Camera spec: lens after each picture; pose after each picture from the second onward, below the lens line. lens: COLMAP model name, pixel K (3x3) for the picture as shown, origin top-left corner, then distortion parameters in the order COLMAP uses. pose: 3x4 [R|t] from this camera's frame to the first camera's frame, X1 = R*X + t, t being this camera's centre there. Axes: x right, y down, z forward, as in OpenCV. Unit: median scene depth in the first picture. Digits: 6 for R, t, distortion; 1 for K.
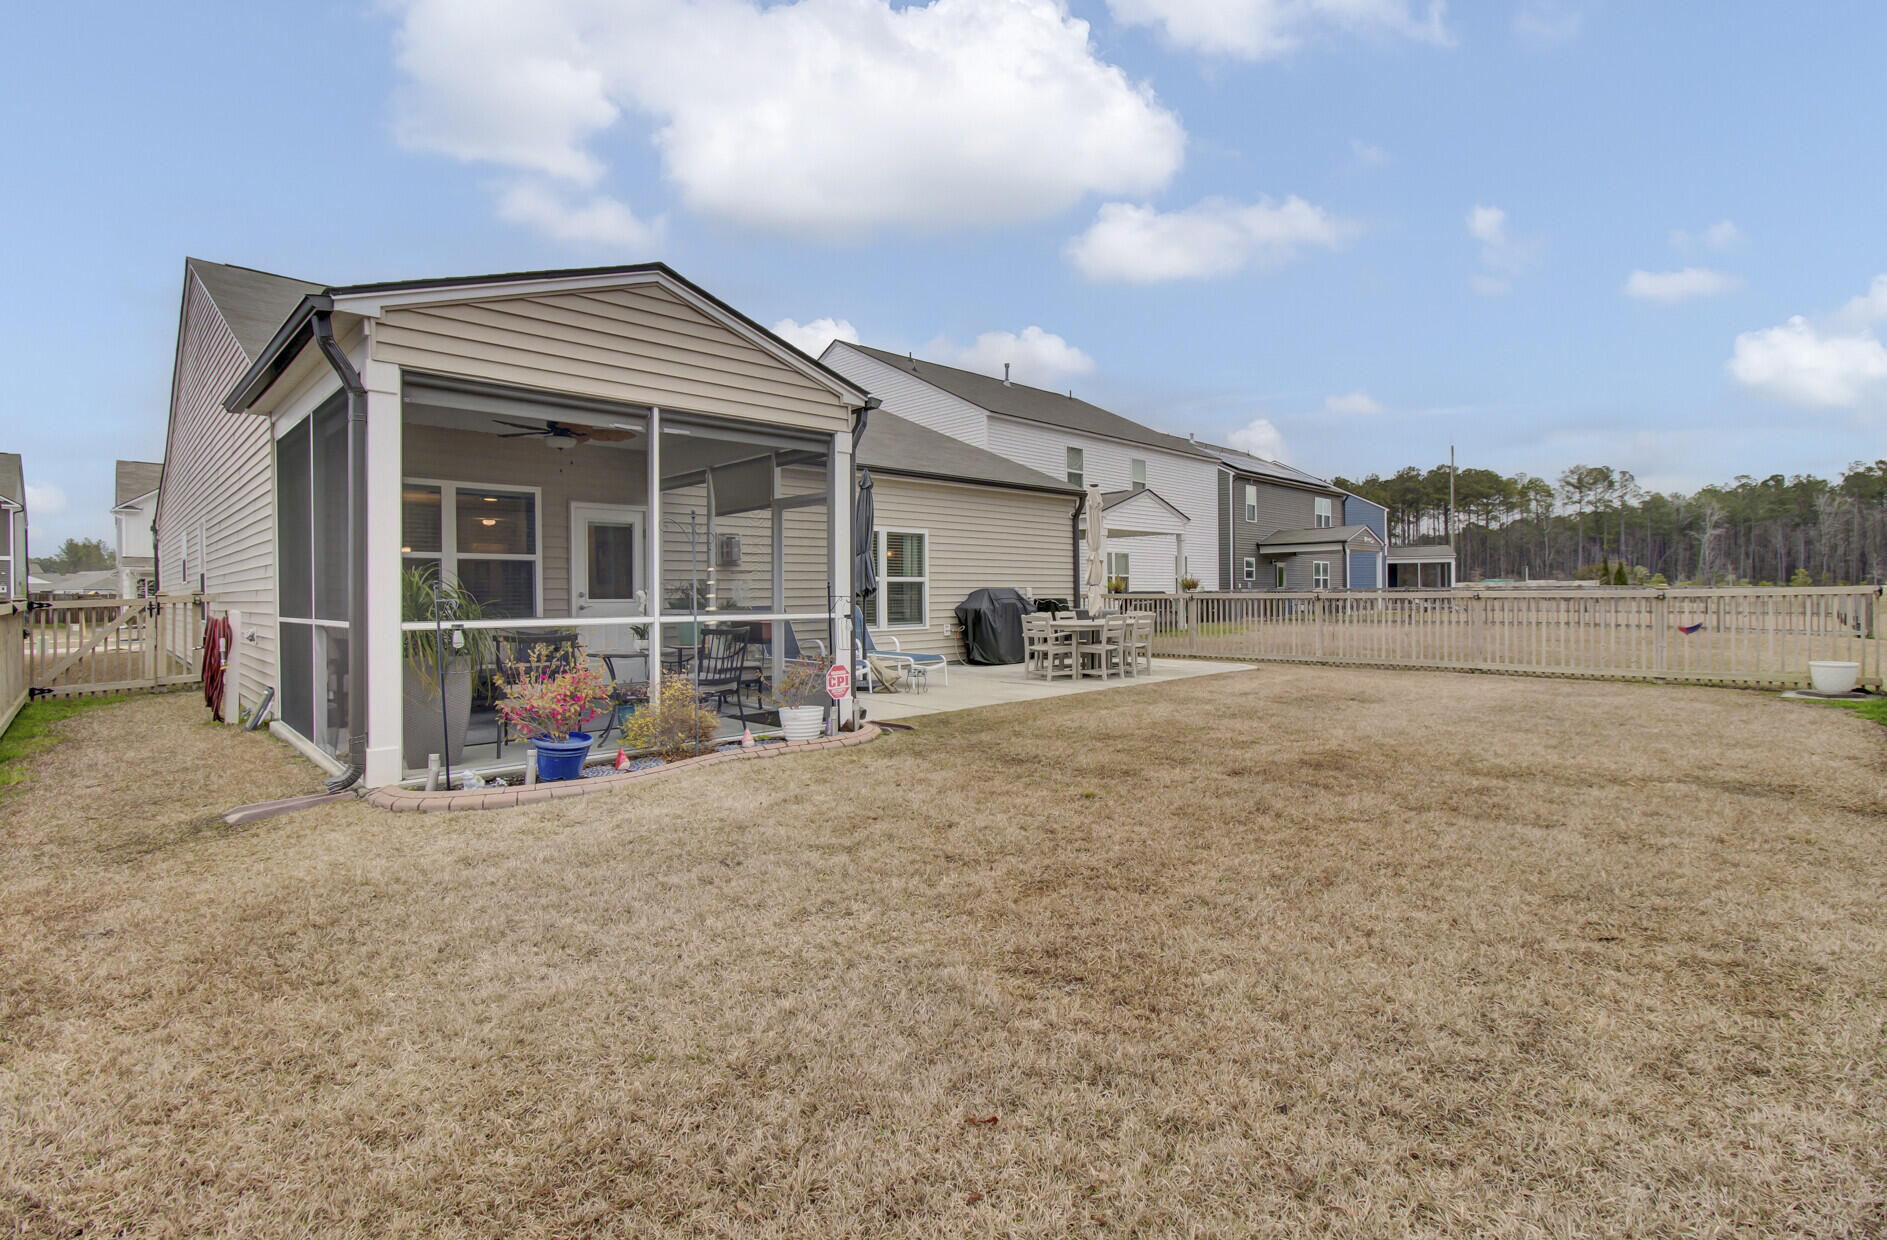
lens RADIAL K [[876.3, 0, 959.4], [0, 876.3, 598.8], [0, 0, 1]] dist [-0.018244, 0.010720]
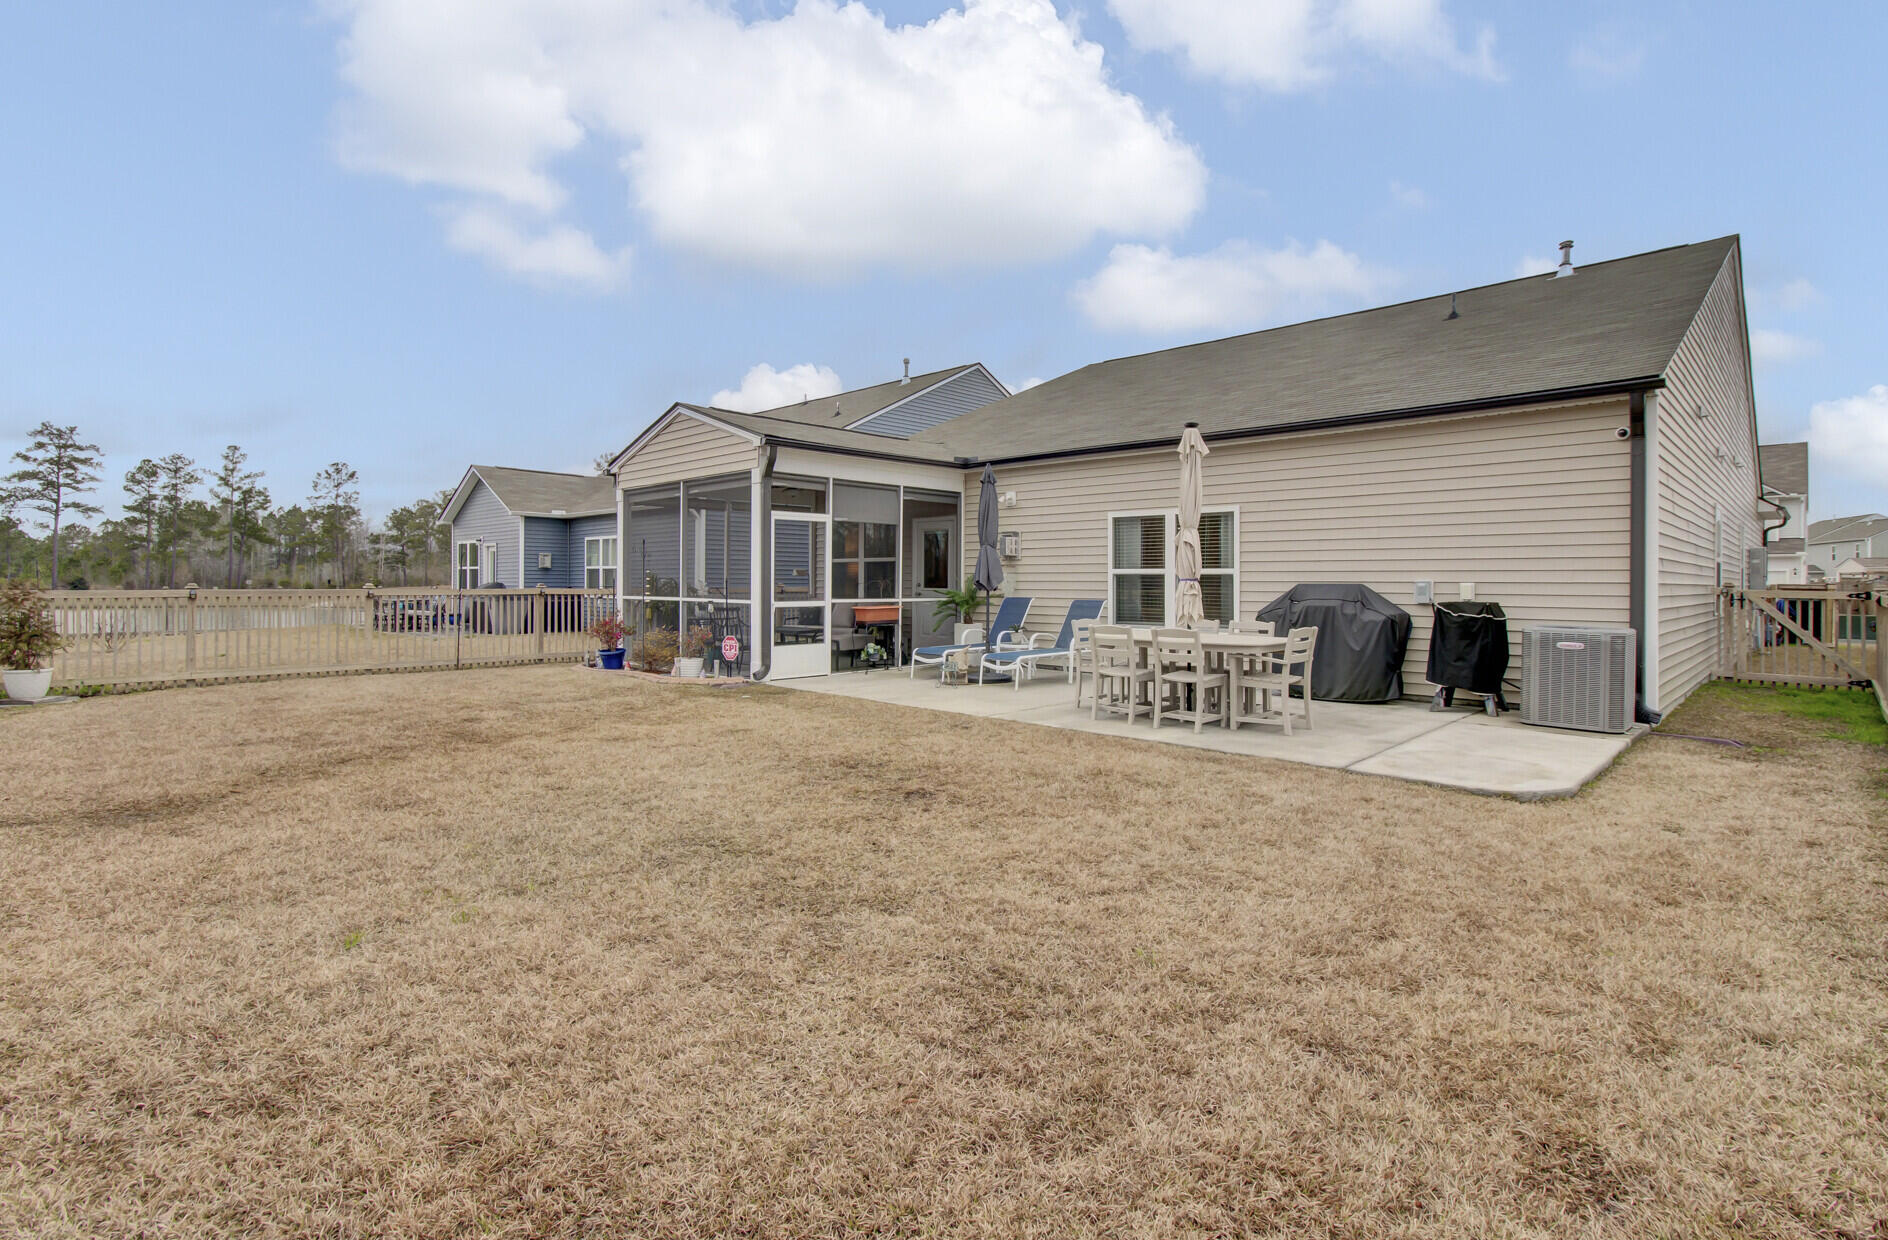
lens RADIAL K [[876.8, 0, 959.9], [0, 876.8, 598.8], [0, 0, 1]] dist [-0.018244, 0.010720]
pose [[0.027484, 0.027431, -0.999246, 0.763406], [-0.011113, 0.999570, 0.027135, -0.016269], [0.999560, 0.010358, 0.027777, 0.785154]]
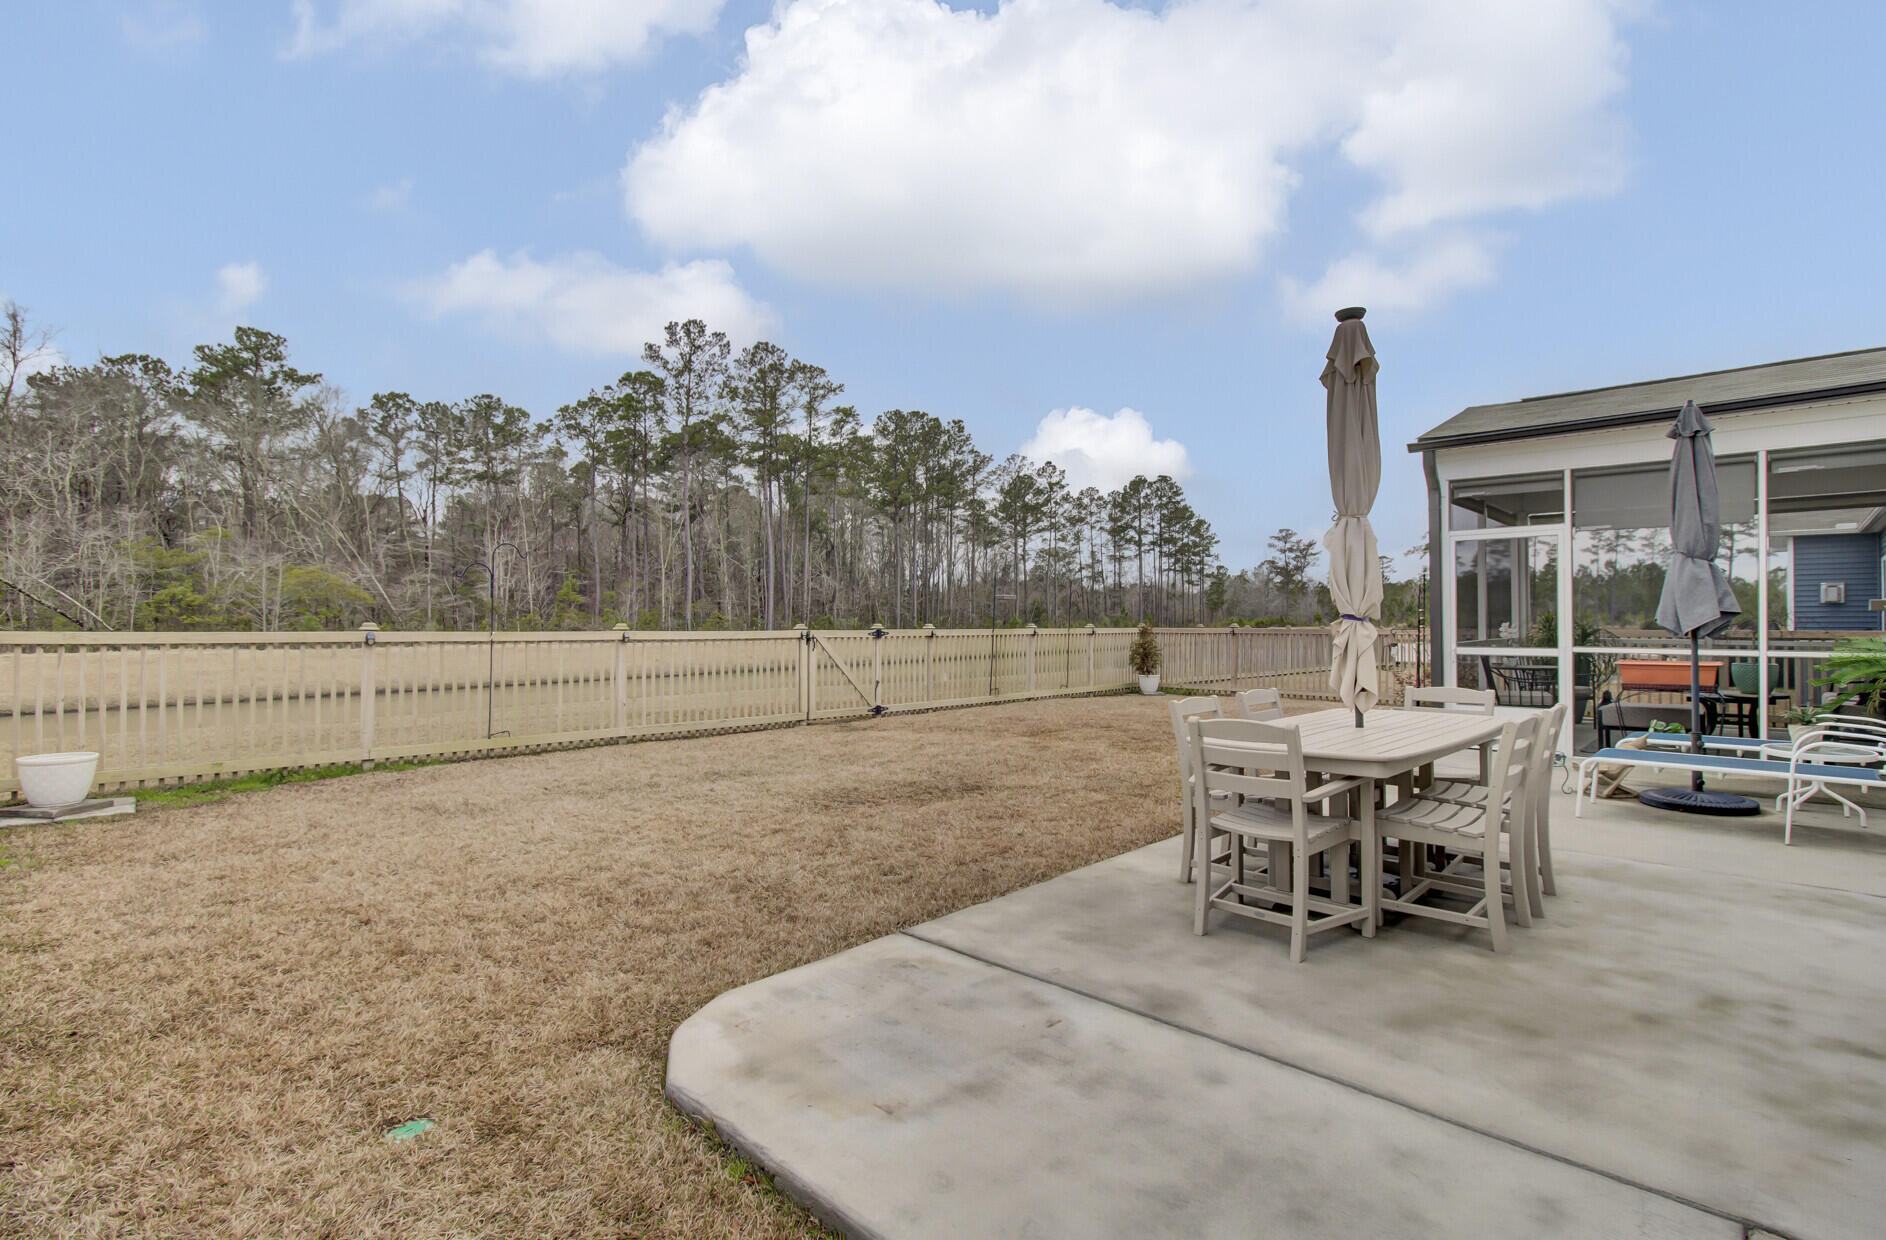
lens RADIAL K [[875.9, 0, 958.9], [0, 875.9, 598.8], [0, 0, 1]] dist [-0.018244, 0.010720]
pose [[-0.999371, 0.006970, -0.034771, 0.302817], [0.007544, 0.999837, -0.016410, -0.016671], [0.034651, -0.016662, -0.999261, 1.281365]]
